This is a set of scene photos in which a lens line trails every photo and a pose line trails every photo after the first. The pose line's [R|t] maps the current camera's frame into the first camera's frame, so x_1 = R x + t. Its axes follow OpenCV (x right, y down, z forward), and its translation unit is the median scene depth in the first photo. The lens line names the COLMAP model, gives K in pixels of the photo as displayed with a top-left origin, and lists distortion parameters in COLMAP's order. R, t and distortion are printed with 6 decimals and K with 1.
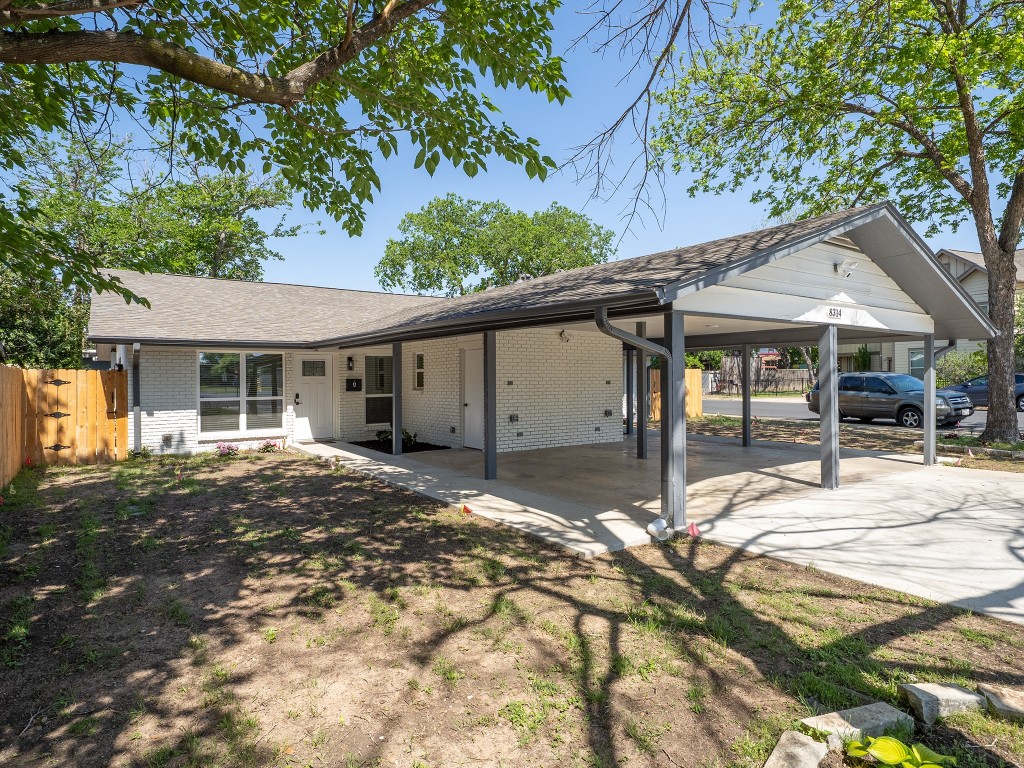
lens RADIAL K [[579.7, 0, 512.0], [0, 579.7, 384.0], [0, 0, 1]] dist [0.002900, 0.000718]
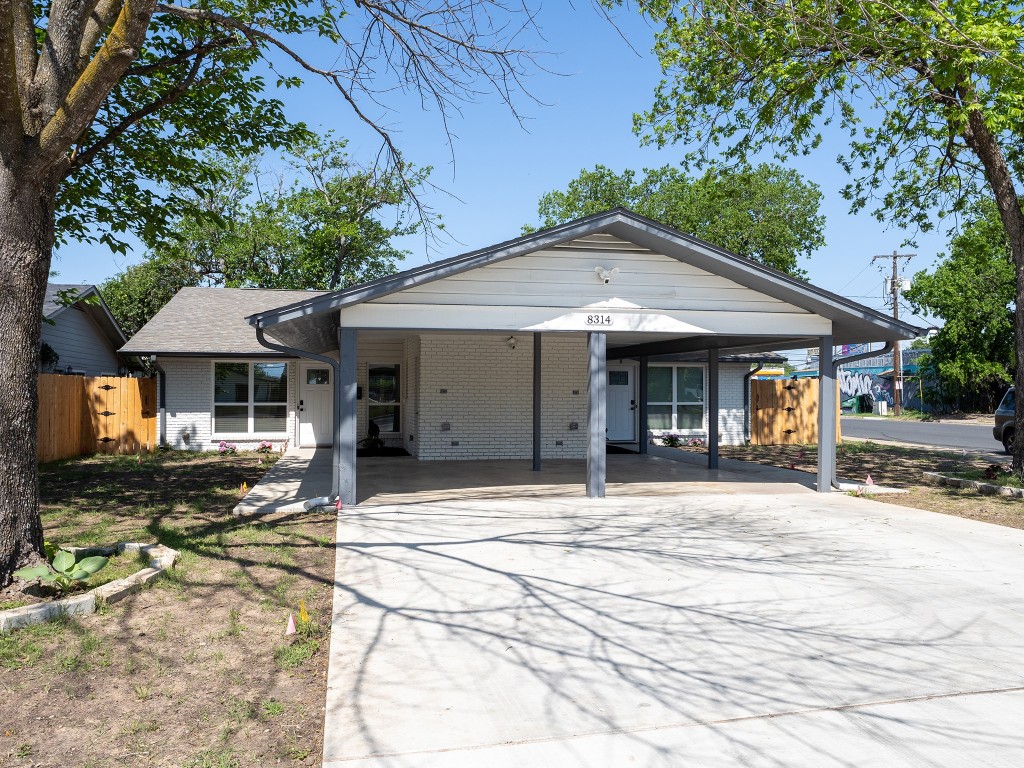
lens RADIAL K [[784.4, 0, 512.0], [0, 784.4, 384.0], [0, 0, 1]] dist [-0.007083, -0.001739]
pose [[0.918214, 0.005020, -0.396053, 0.621899], [-0.012907, 0.999768, -0.017253, 0.007357], [0.395875, 0.020954, 0.918065, -0.181466]]
